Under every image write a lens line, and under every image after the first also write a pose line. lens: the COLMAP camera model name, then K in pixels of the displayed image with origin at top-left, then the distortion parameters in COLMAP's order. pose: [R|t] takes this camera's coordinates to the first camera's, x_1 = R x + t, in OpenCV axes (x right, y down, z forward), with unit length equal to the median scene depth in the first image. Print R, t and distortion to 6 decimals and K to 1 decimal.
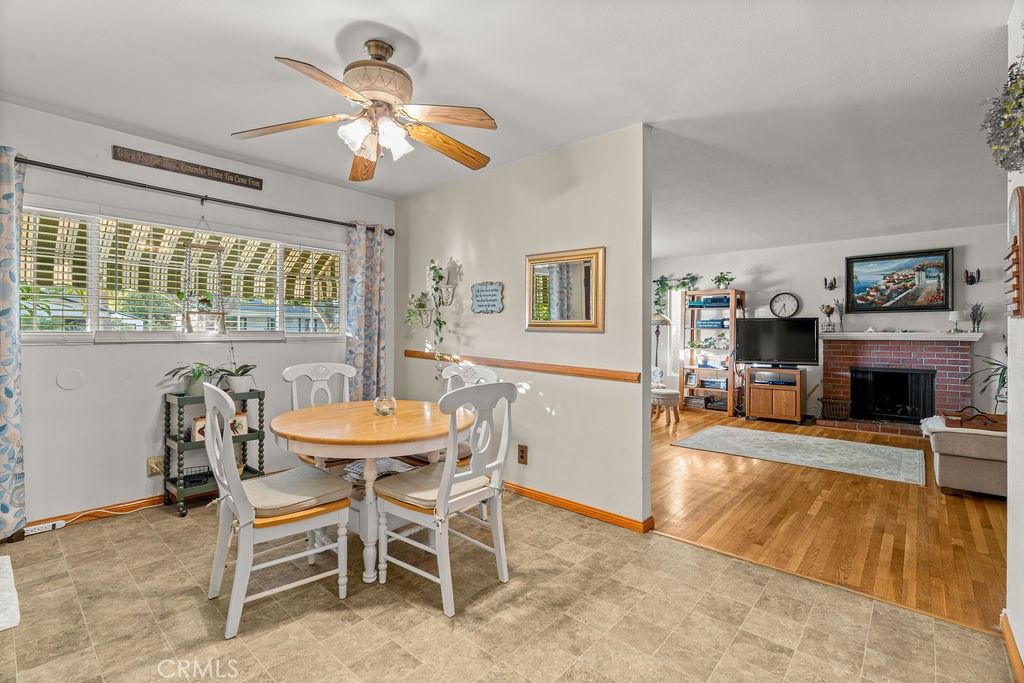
lens RADIAL K [[473.4, 0, 508.7], [0, 473.4, 334.5], [0, 0, 1]] dist [-0.001105, 0.000293]
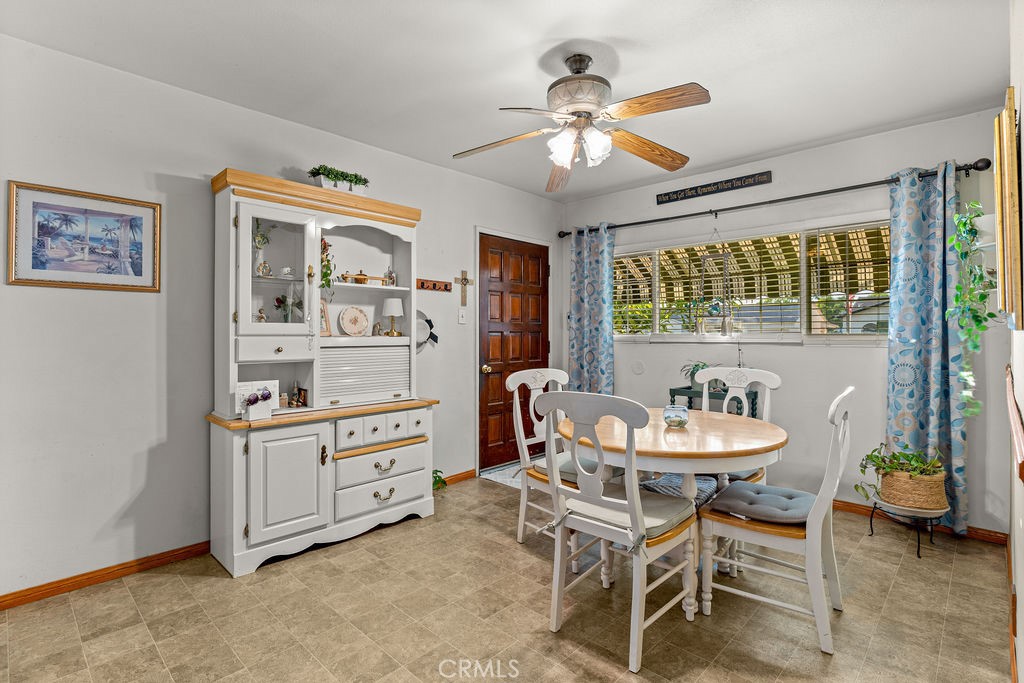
lens RADIAL K [[503.5, 0, 509.2], [0, 503.5, 333.4], [0, 0, 1]] dist [-0.005111, -0.000251]
pose [[-0.050572, -0.006658, -0.998698, 0.301751], [-0.004081, 0.999971, -0.006460, 0.001833], [0.998712, 0.003749, -0.050597, 0.324711]]
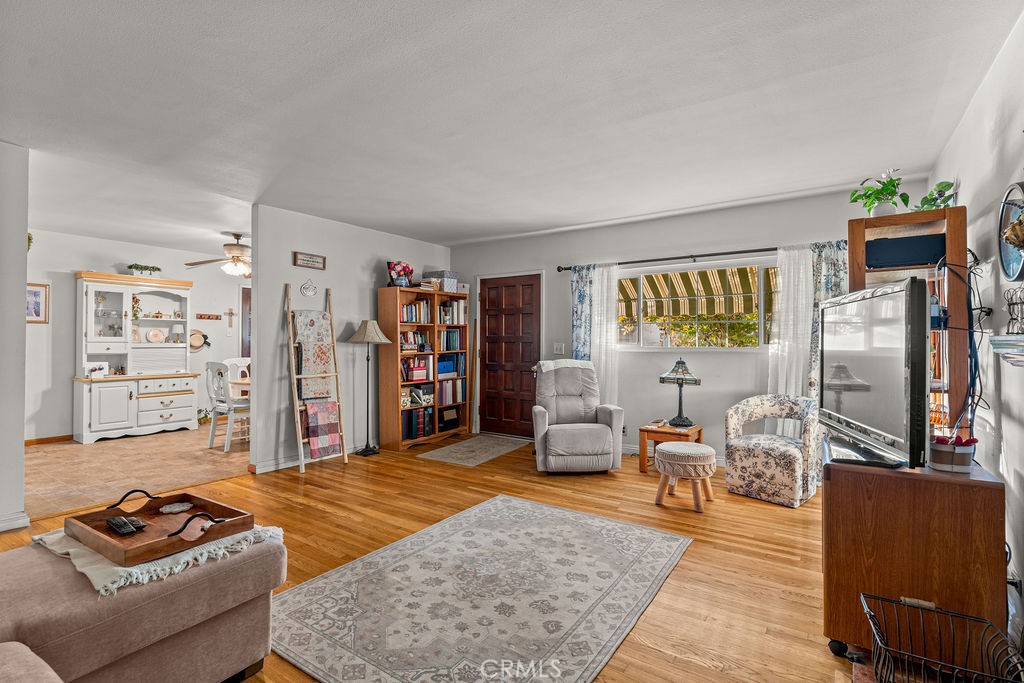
lens RADIAL K [[482.4, 0, 505.6], [0, 482.4, 341.1], [0, 0, 1]] dist [-0.001471, 0.000928]
pose [[0.110628, -0.008137, -0.993829, 0.918190], [-0.006336, 0.999940, -0.008892, 0.002548], [0.993842, 0.007281, 0.110570, 0.784691]]
